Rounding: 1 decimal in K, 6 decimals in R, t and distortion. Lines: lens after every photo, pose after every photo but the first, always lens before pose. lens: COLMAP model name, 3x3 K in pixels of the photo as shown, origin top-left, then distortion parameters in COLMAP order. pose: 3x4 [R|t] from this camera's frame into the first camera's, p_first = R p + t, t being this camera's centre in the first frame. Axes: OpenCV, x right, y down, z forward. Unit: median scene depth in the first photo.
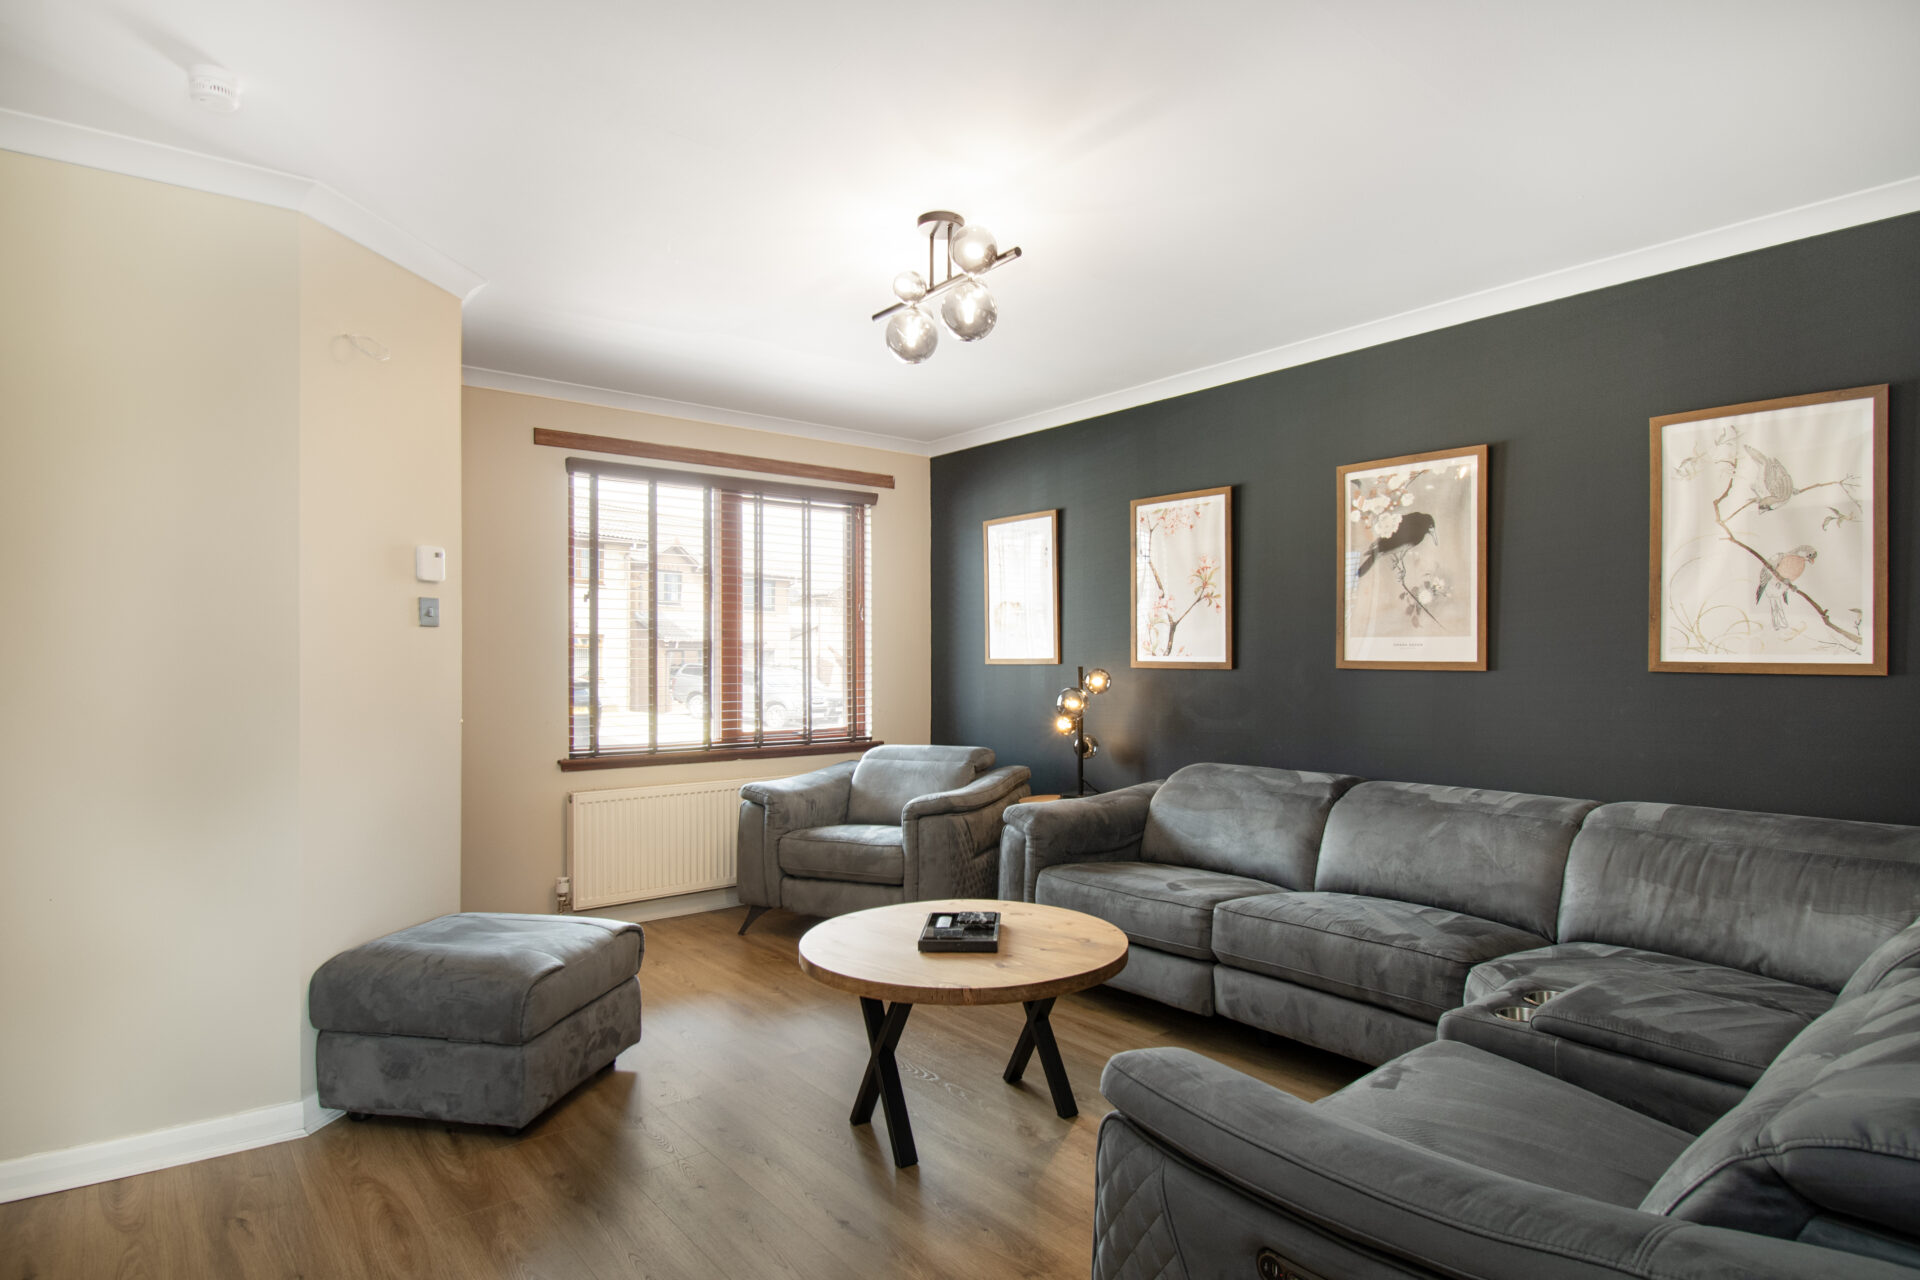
lens RADIAL K [[991.6, 0, 964.5], [0, 991.6, 648.4], [0, 0, 1]] dist [-0.000152, 0.000349]
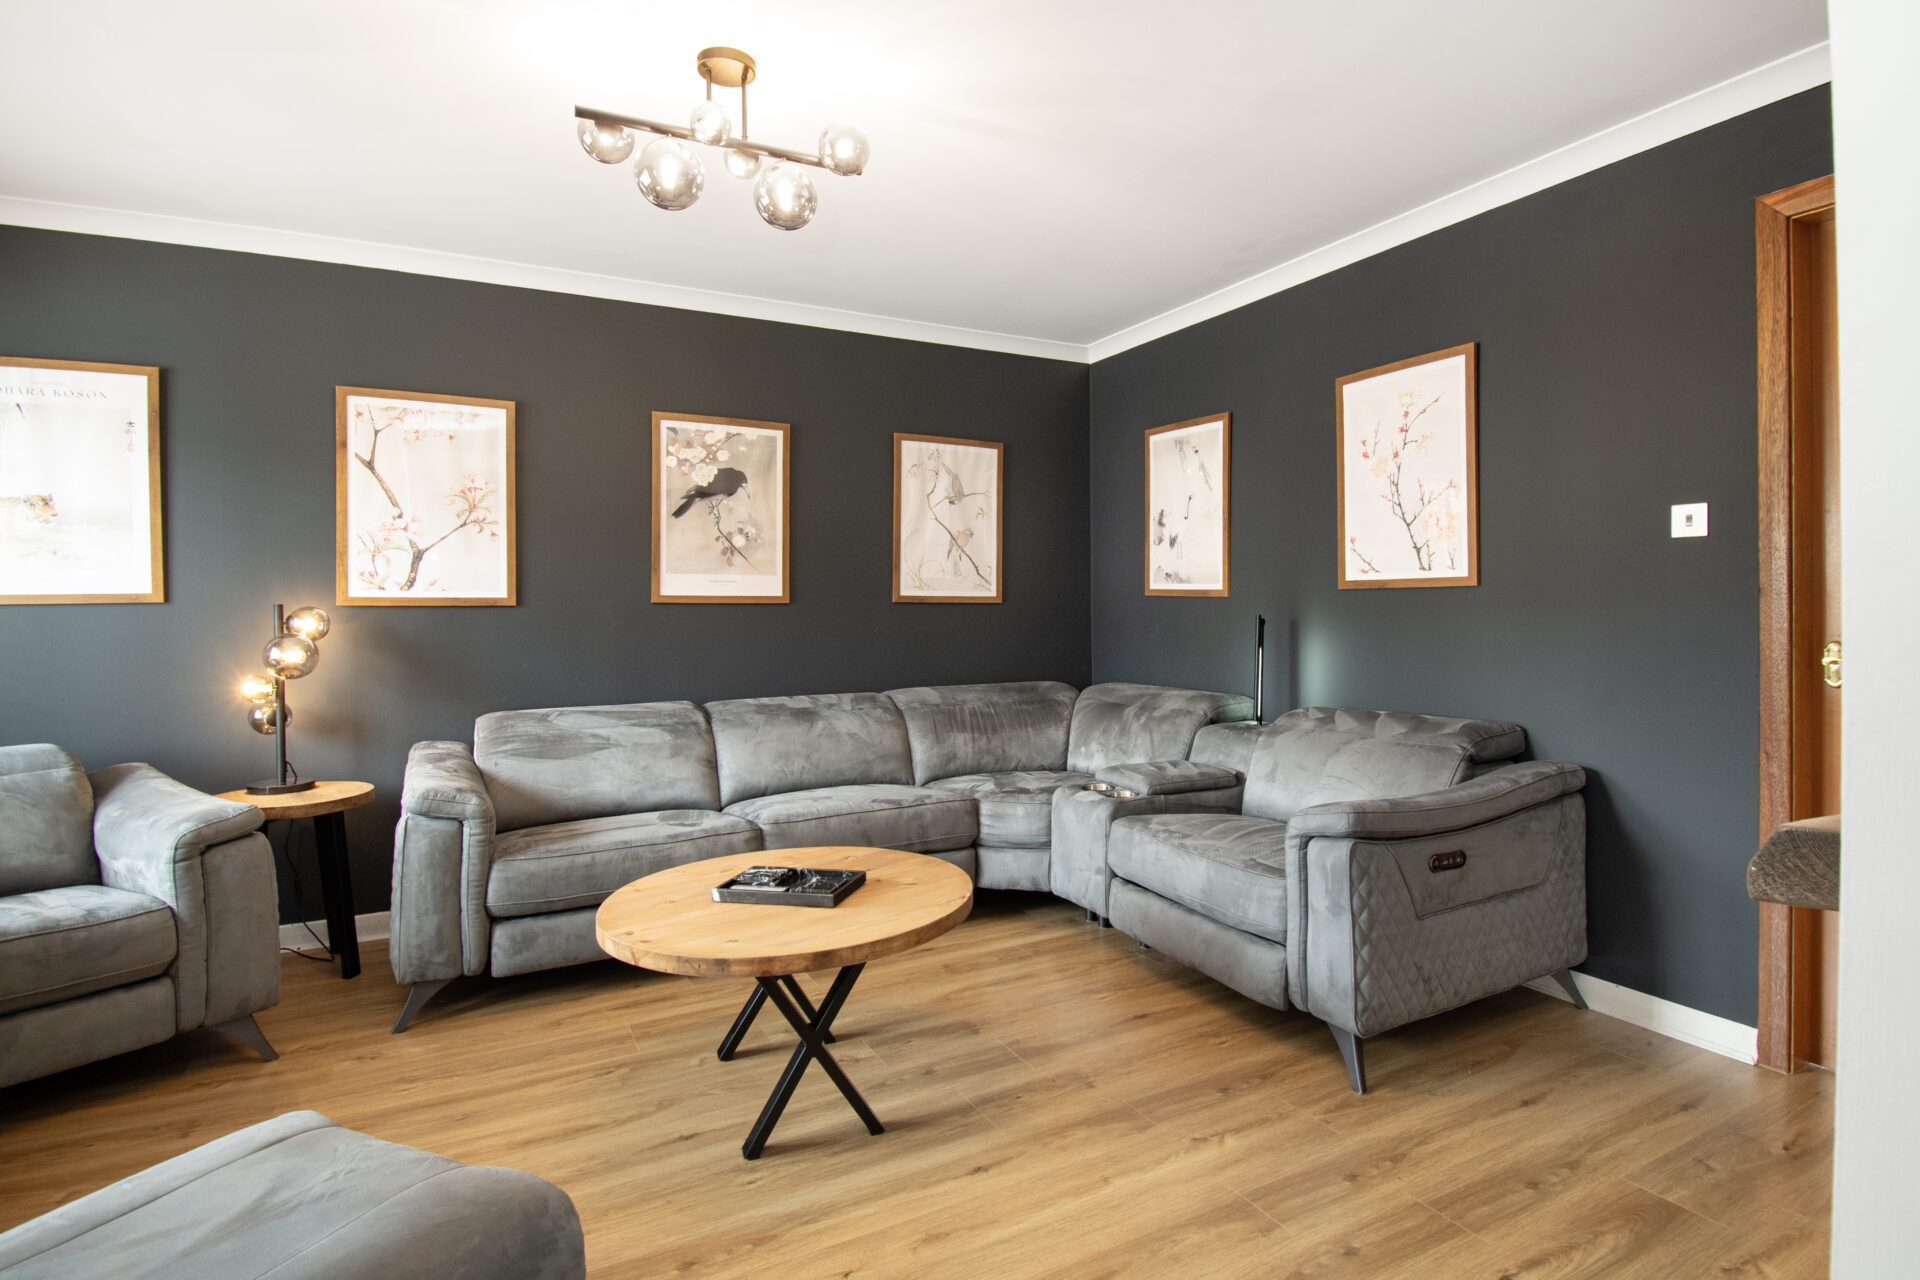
lens RADIAL K [[1017.1, 0, 967.0], [0, 1017.1, 597.8], [0, 0, 1]] dist [0.000608, -0.000176]
pose [[0.195059, 0.009786, 0.980743, -0.657771], [-0.002465, 0.999952, -0.009488, 0.025935], [-0.980788, -0.000567, 0.195074, 0.493886]]
